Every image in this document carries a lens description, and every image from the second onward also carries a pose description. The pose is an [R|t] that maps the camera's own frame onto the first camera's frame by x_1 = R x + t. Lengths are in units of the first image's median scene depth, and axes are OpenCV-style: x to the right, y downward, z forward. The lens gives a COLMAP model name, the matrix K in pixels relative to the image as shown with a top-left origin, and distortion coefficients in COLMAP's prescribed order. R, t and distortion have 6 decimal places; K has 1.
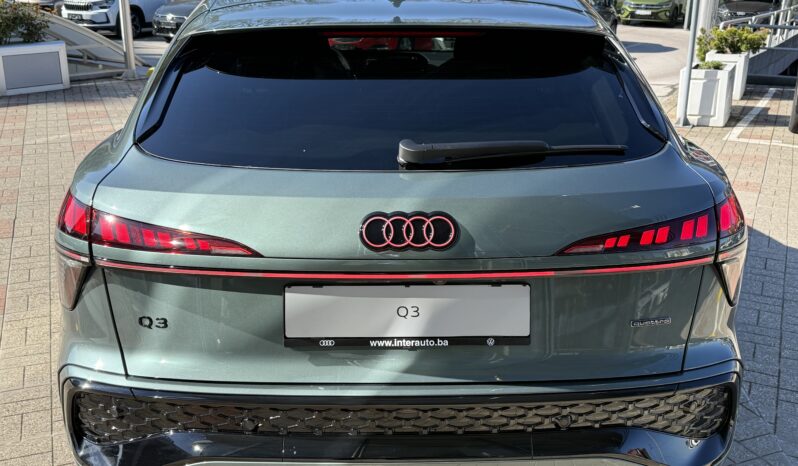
lens RADIAL K [[858.9, 0, 399.0], [0, 858.9, 233.0], [0, 0, 1]] dist [0.025782, 0.020192]
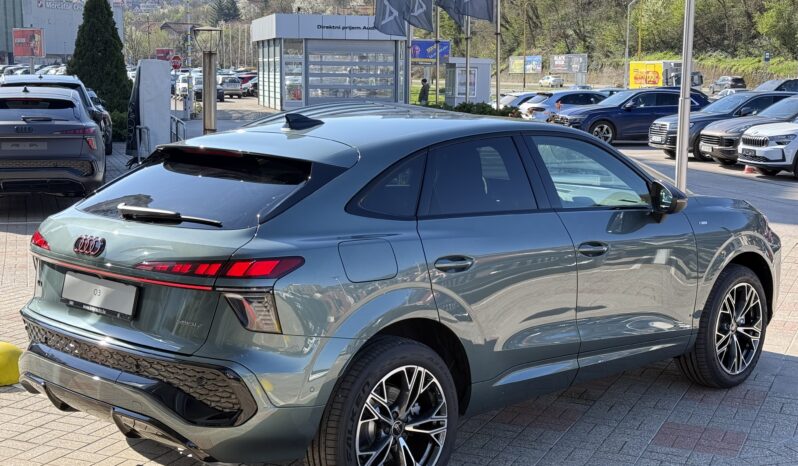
lens RADIAL K [[1194.9, 0, 399.0], [0, 1194.9, 233.0], [0, 0, 1]] dist [-0.011090, -0.023837]
pose [[0.687875, 0.089745, -0.720260, 0.246728], [-0.218457, 0.971913, -0.087533, 0.005793], [0.692174, 0.217558, 0.688160, -0.034083]]
